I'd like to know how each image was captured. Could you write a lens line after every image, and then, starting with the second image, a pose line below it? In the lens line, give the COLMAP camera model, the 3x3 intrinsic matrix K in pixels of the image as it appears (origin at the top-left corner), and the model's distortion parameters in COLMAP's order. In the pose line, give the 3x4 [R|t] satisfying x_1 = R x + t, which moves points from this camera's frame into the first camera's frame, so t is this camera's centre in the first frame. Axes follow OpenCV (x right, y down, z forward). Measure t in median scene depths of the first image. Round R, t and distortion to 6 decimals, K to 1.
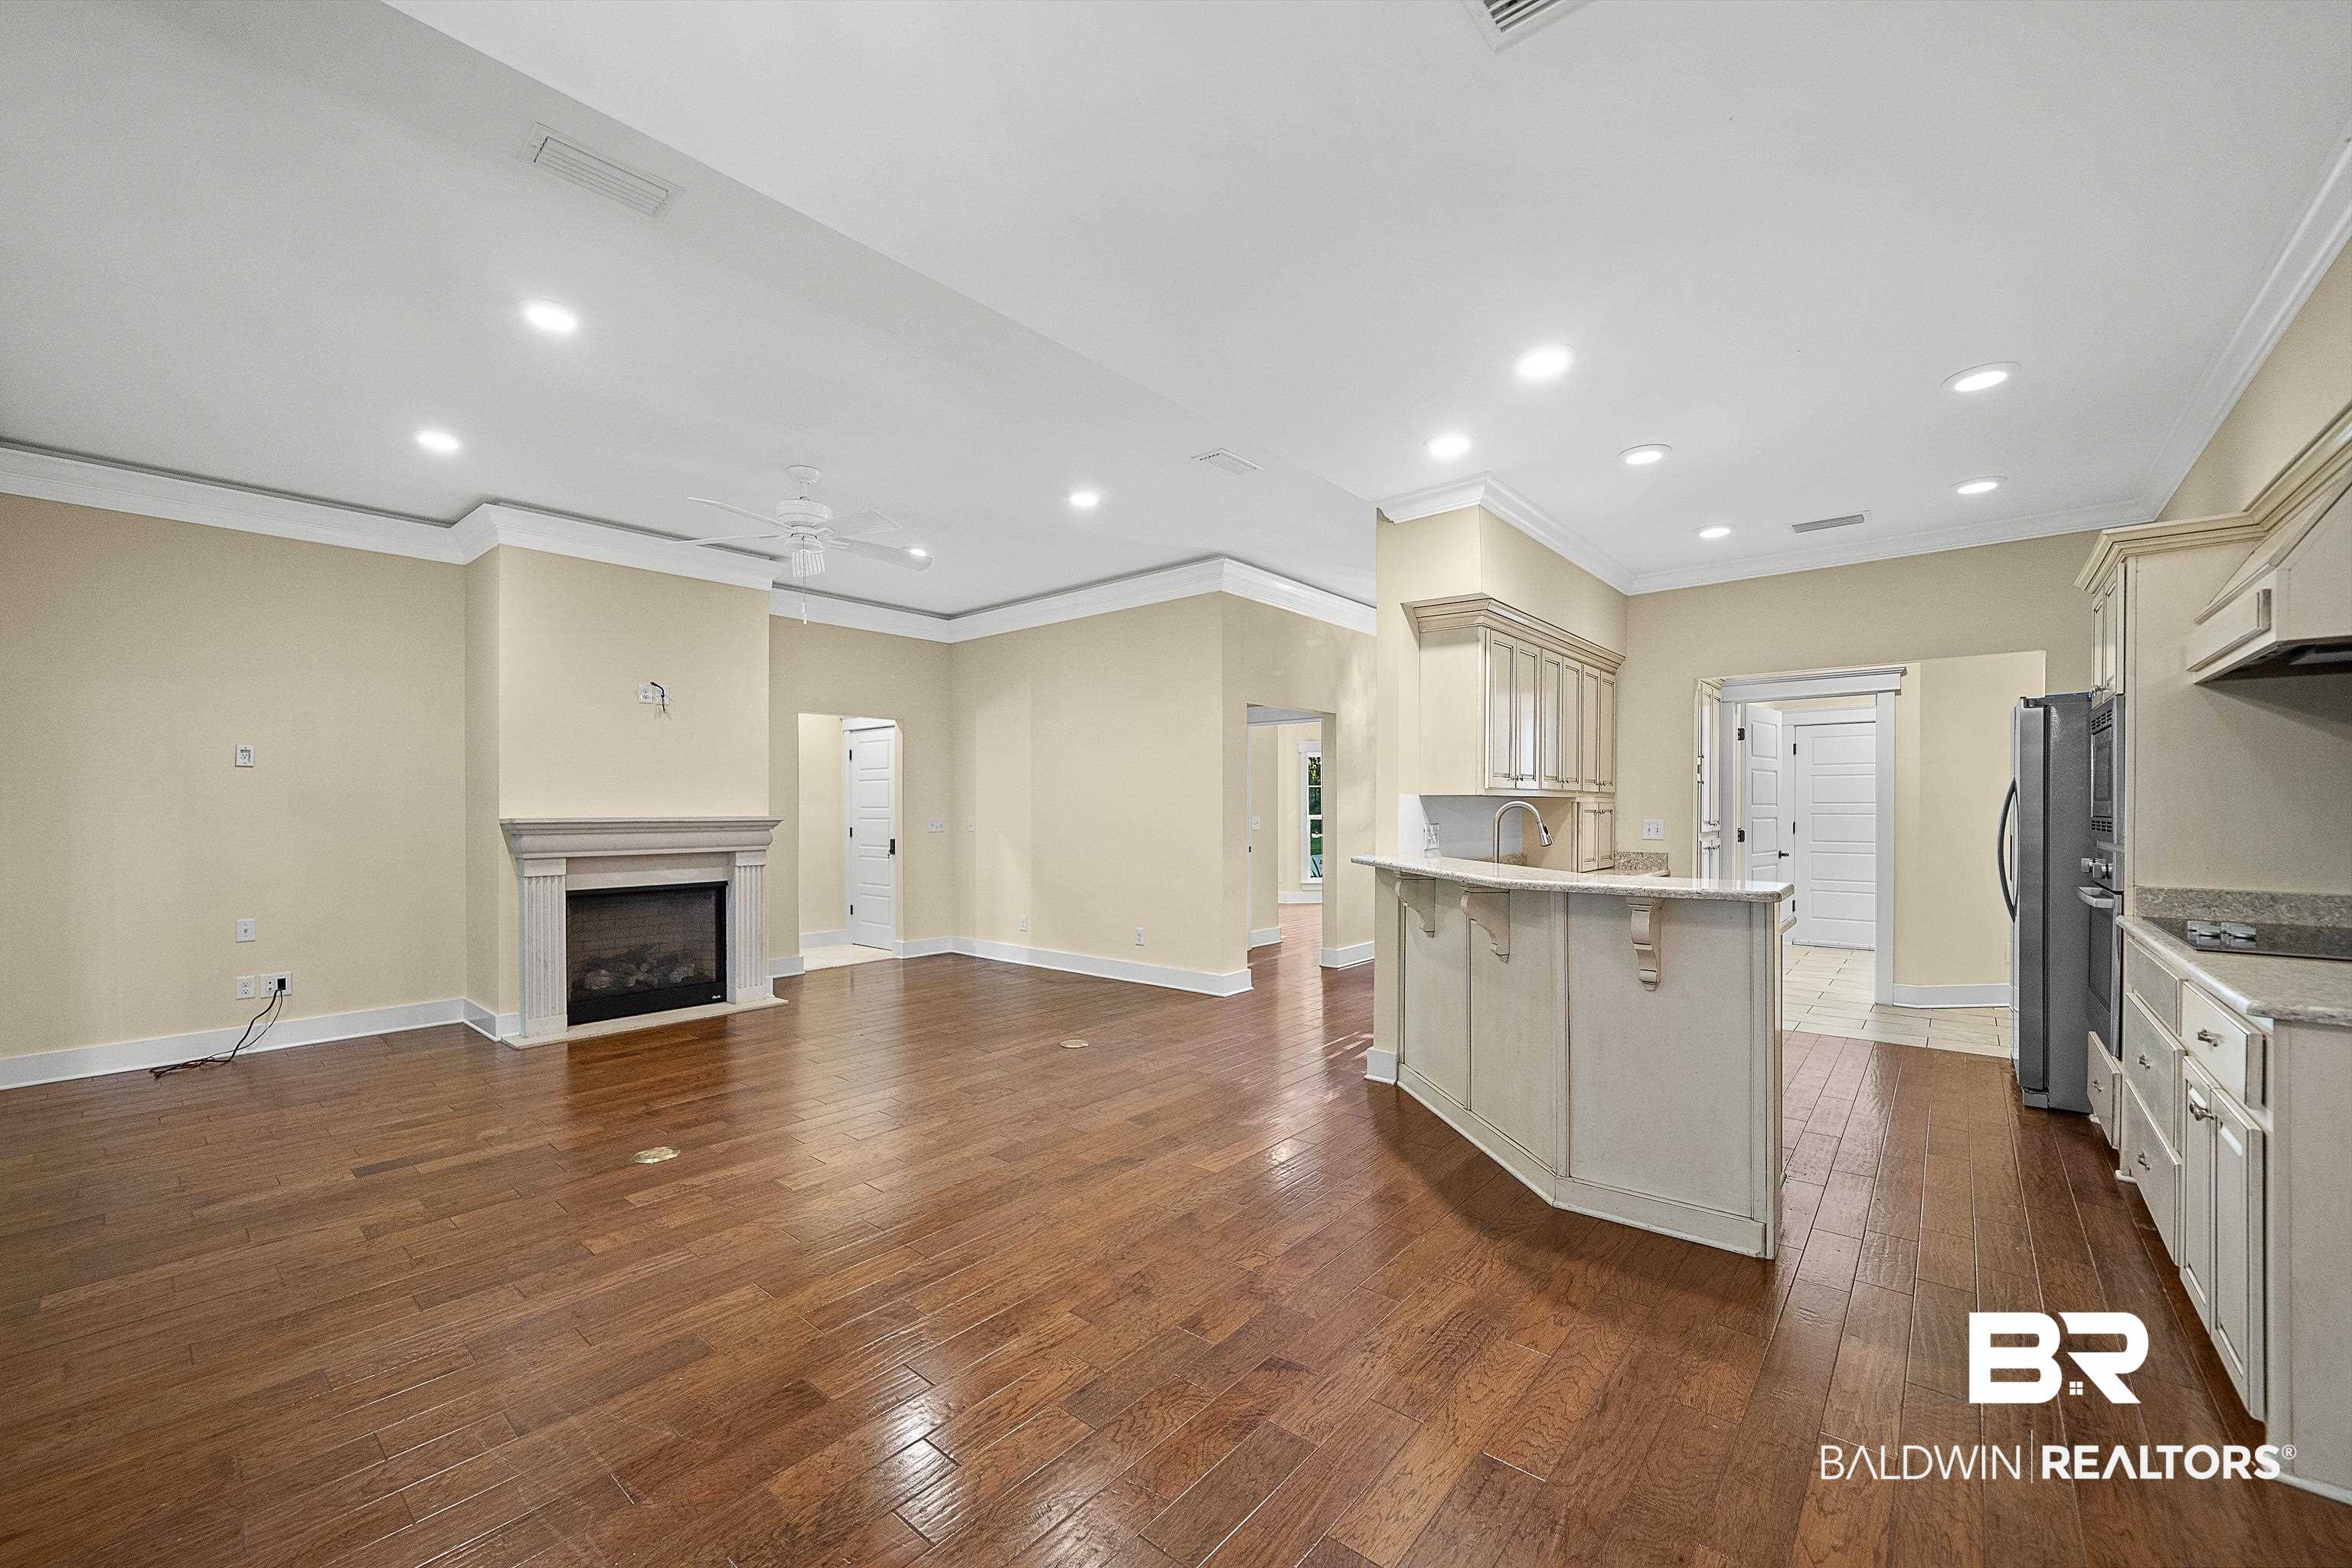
lens RADIAL K [[929.7, 0, 1166.4], [0, 929.7, 813.9], [0, 0, 1]] dist [-0.007554, 0.002282]
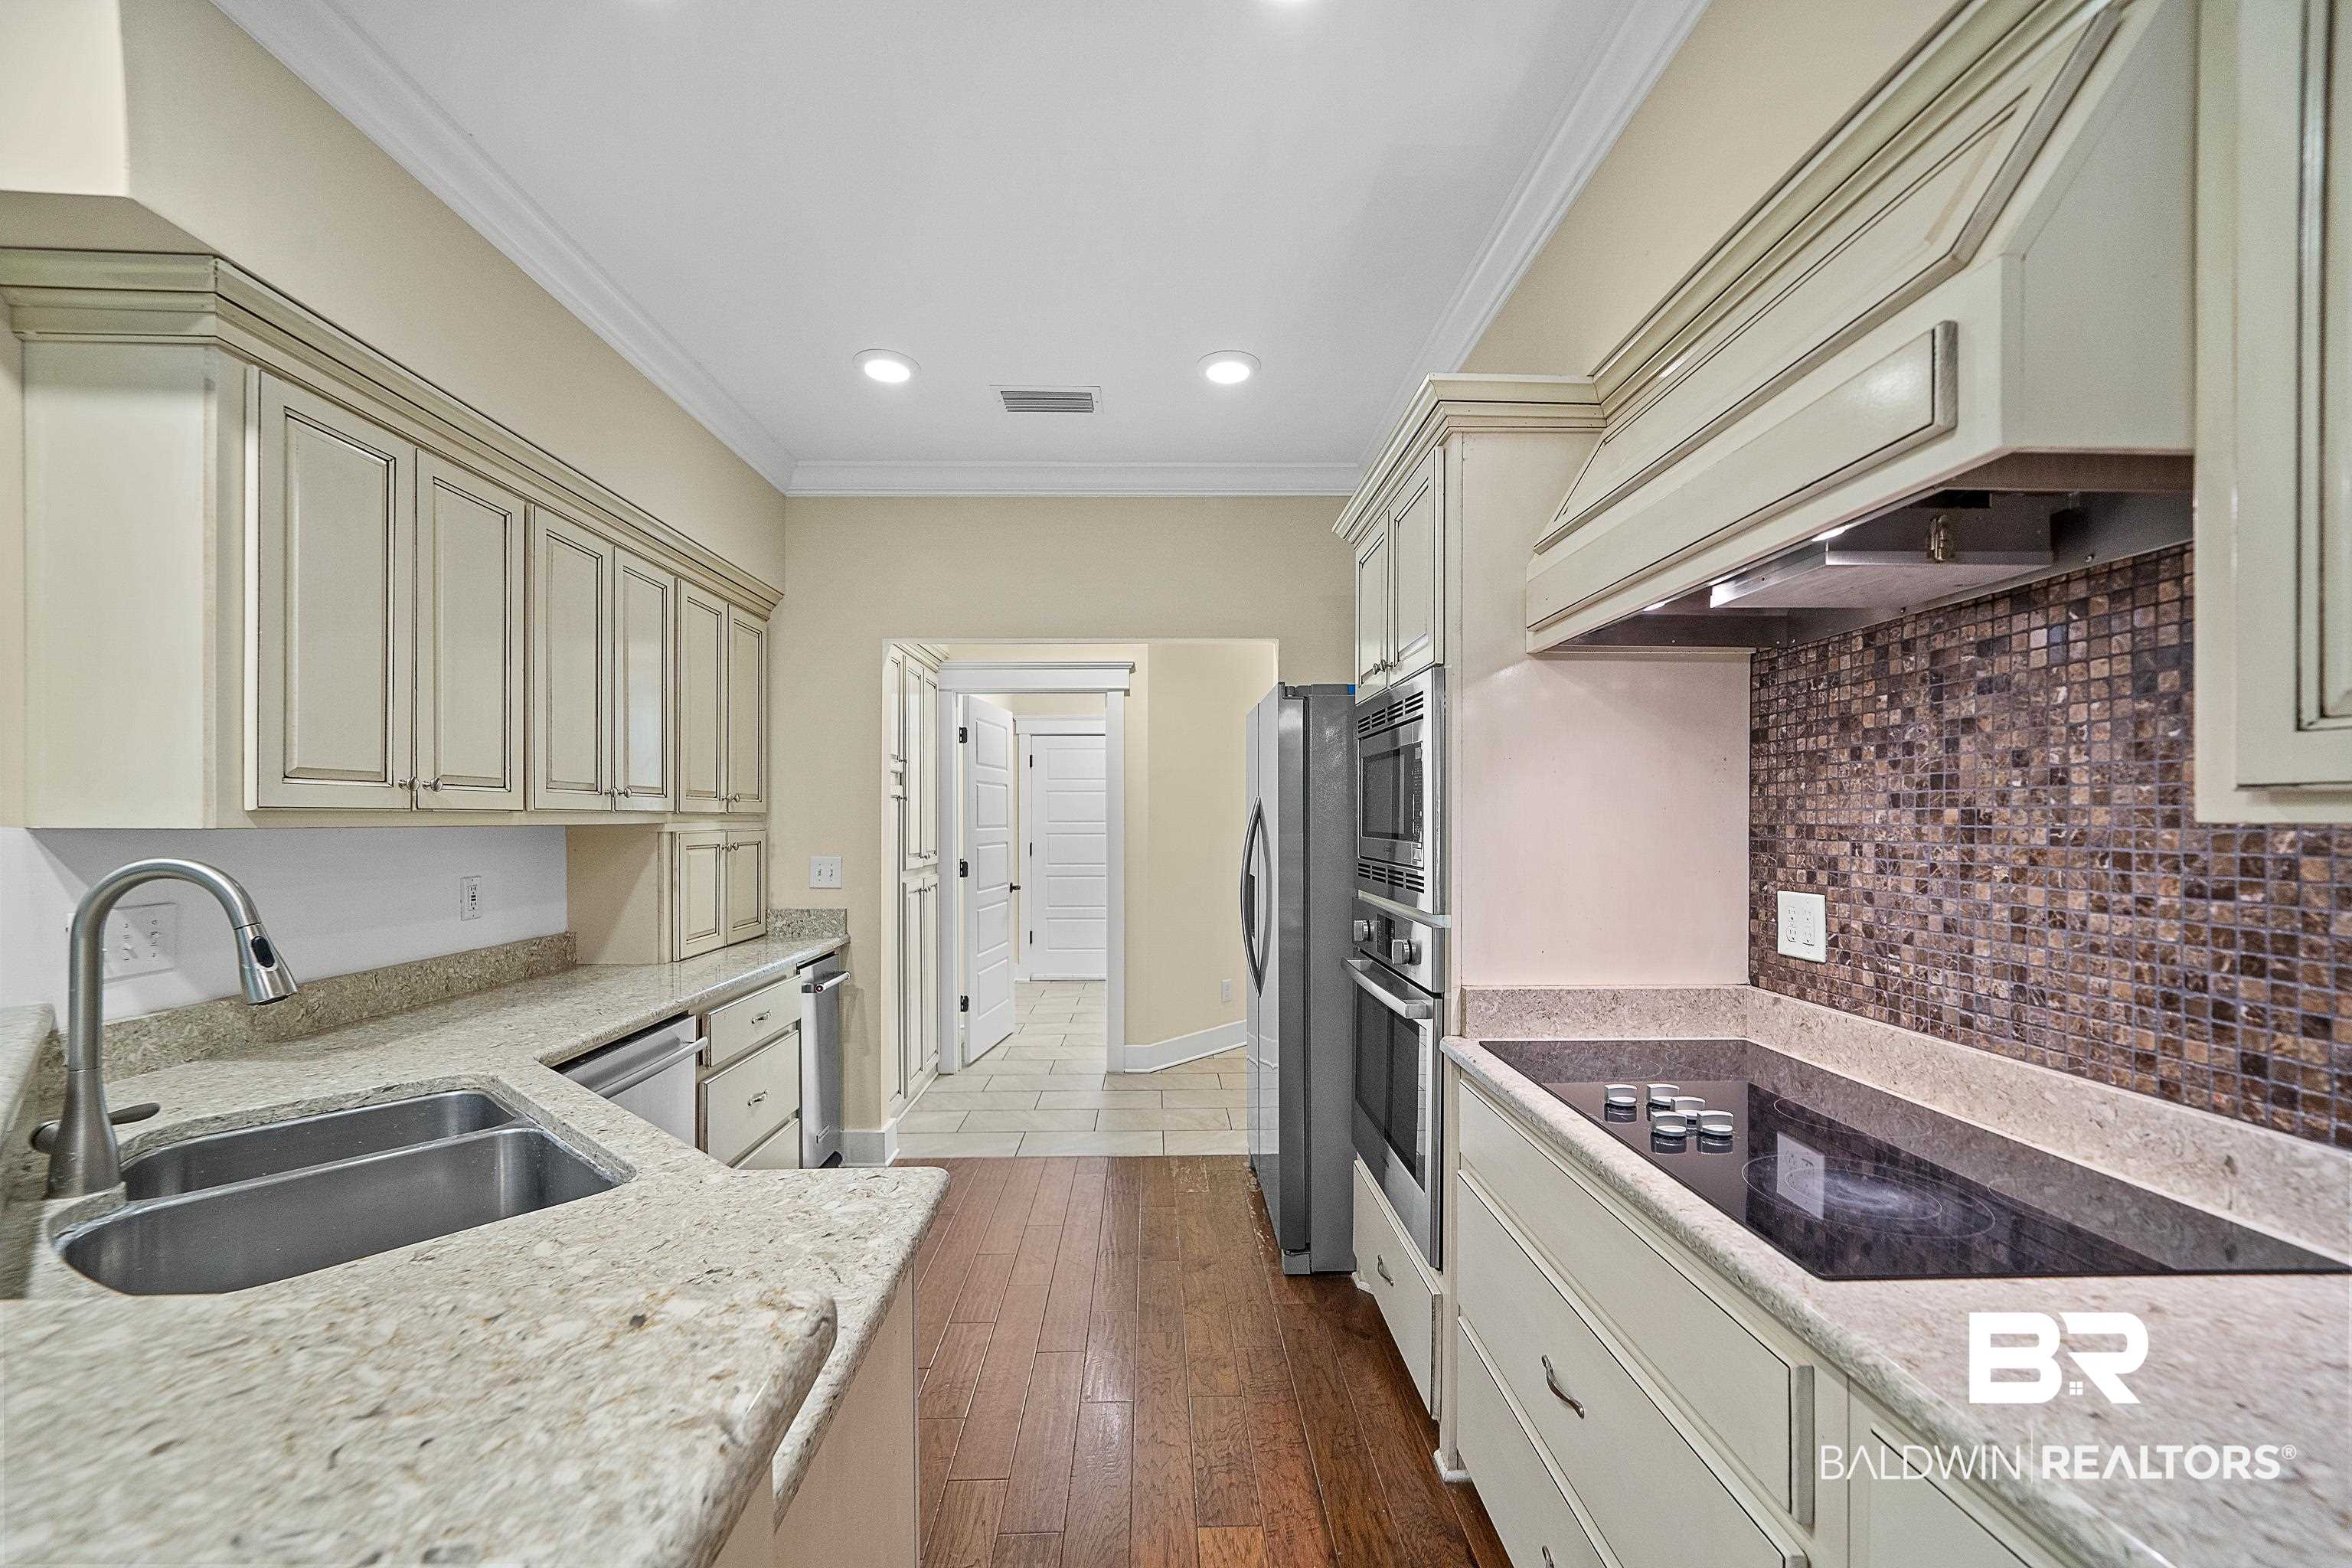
lens RADIAL K [[929.7, 0, 1193.9], [0, 929.7, 815.0], [0, 0, 1]] dist [-0.007554, 0.002282]
pose [[0.730156, 0.001901, 0.683278, 0.303034], [0.005518, 0.999947, -0.008678, -0.016562], [-0.683258, 0.010107, 0.730107, 0.403255]]
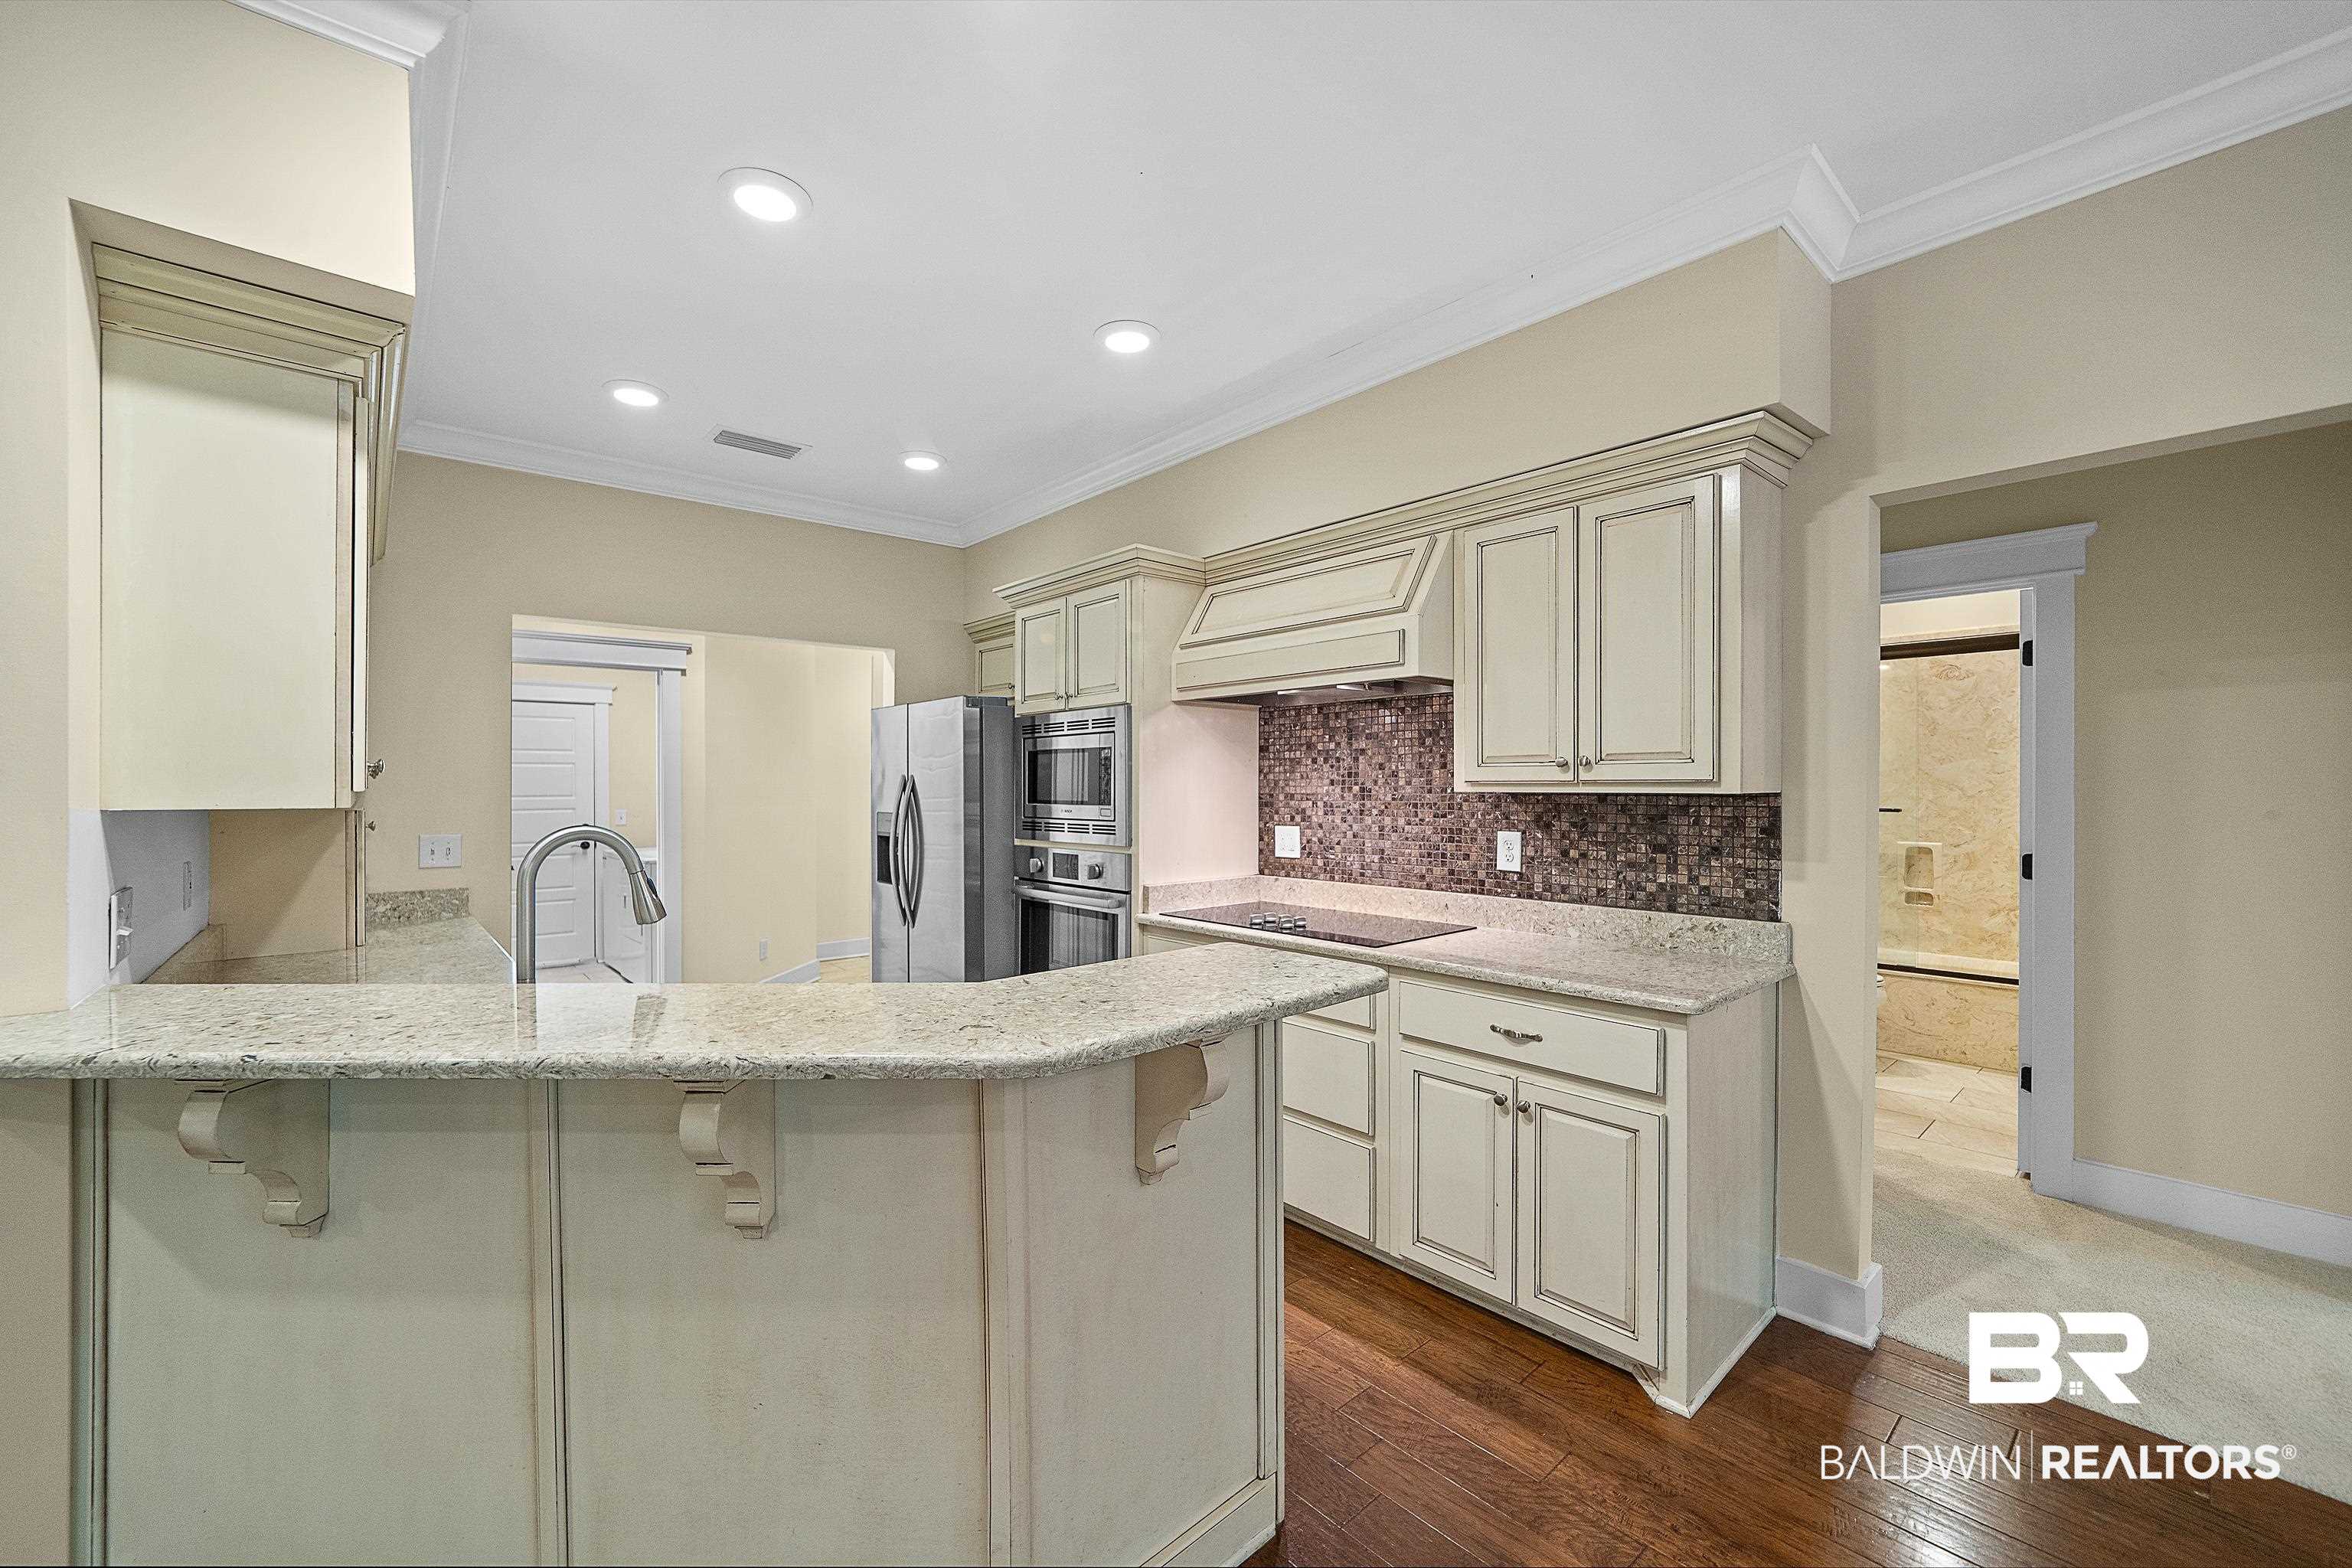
lens RADIAL K [[929.7, 0, 1164.7], [0, 929.7, 791.8], [0, 0, 1]] dist [-0.007554, 0.002282]
pose [[0.143522, -0.006004, 0.989629, -0.005274], [0.012371, 0.999914, 0.004273, -0.019996], [-0.989570, 0.011630, 0.143584, 0.487223]]
